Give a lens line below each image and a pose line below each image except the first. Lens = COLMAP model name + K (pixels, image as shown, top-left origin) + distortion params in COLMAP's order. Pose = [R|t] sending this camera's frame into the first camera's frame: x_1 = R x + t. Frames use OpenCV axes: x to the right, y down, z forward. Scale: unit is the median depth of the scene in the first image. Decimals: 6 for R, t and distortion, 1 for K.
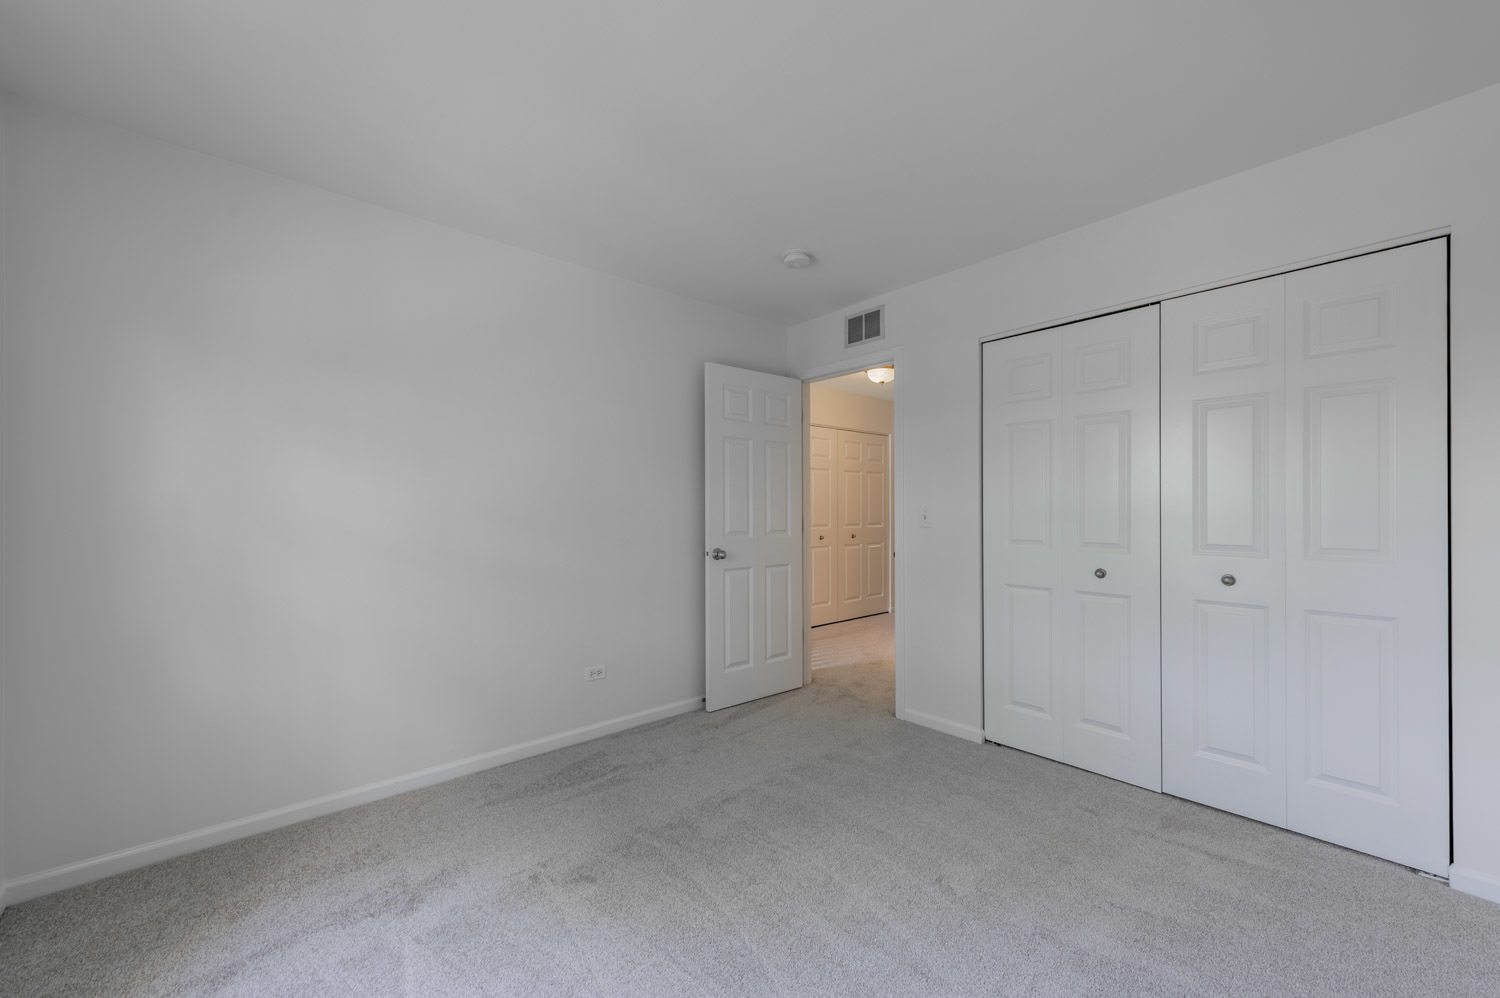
lens RADIAL K [[585.5, 0, 748.2], [0, 585.5, 509.1], [0, 0, 1]] dist [0.009260, -0.003908]
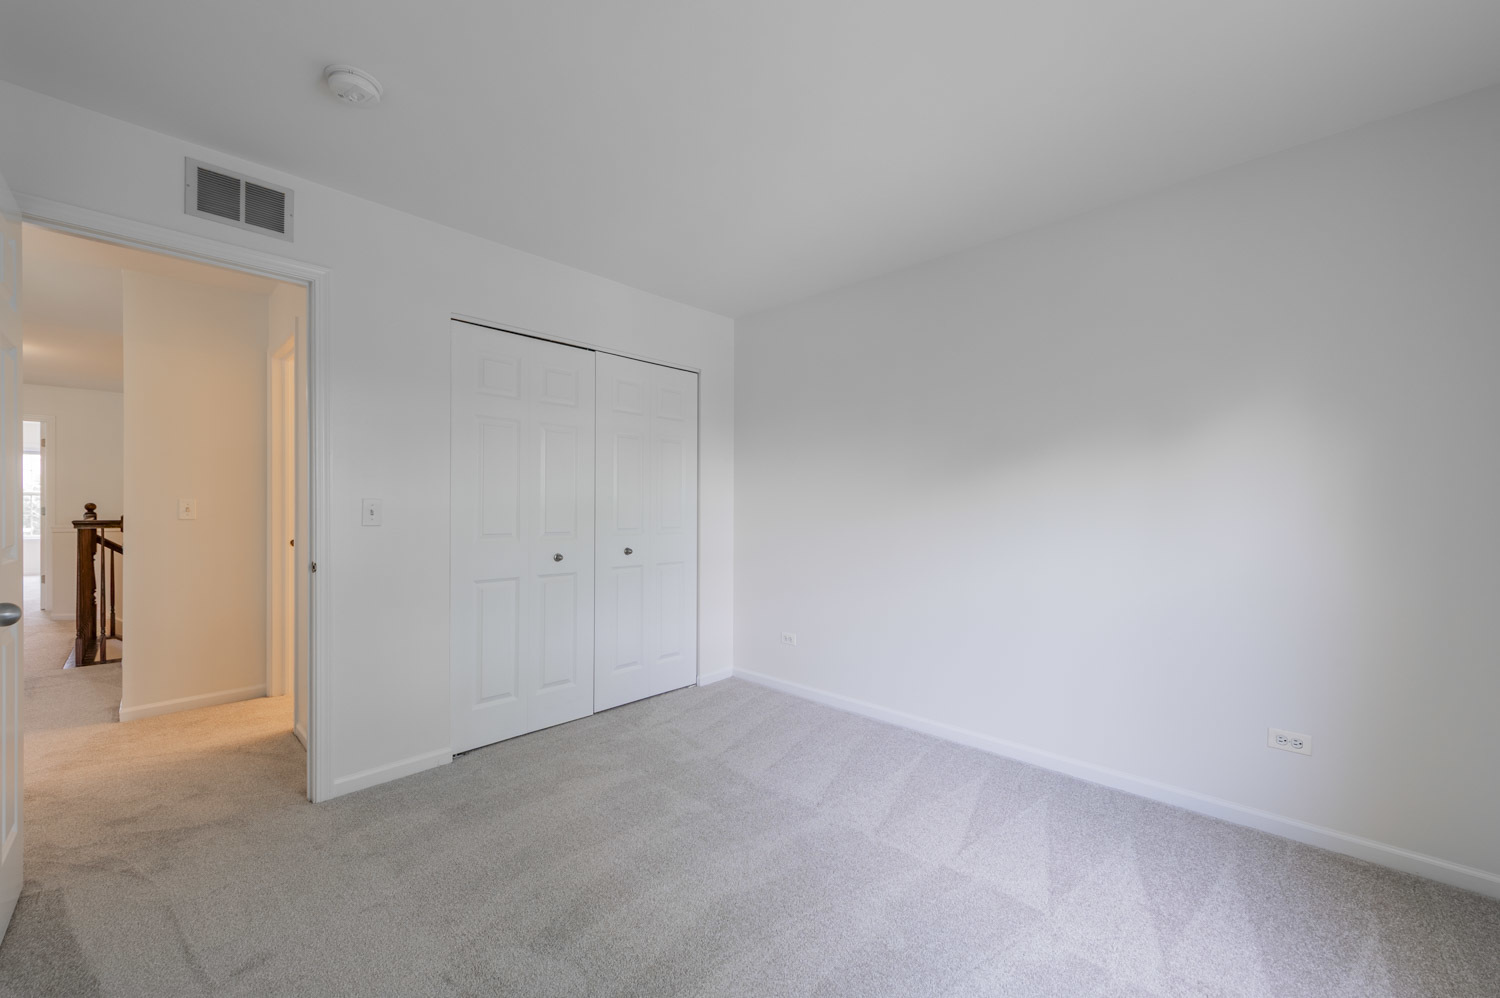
lens RADIAL K [[585.5, 0, 748.2], [0, 585.5, 509.1], [0, 0, 1]] dist [0.009260, -0.003908]
pose [[-0.097254, -0.002779, 0.995256, -0.585426], [-0.007031, 0.999973, 0.002105, 0.005361], [-0.995235, -0.006792, -0.097271, 0.679635]]
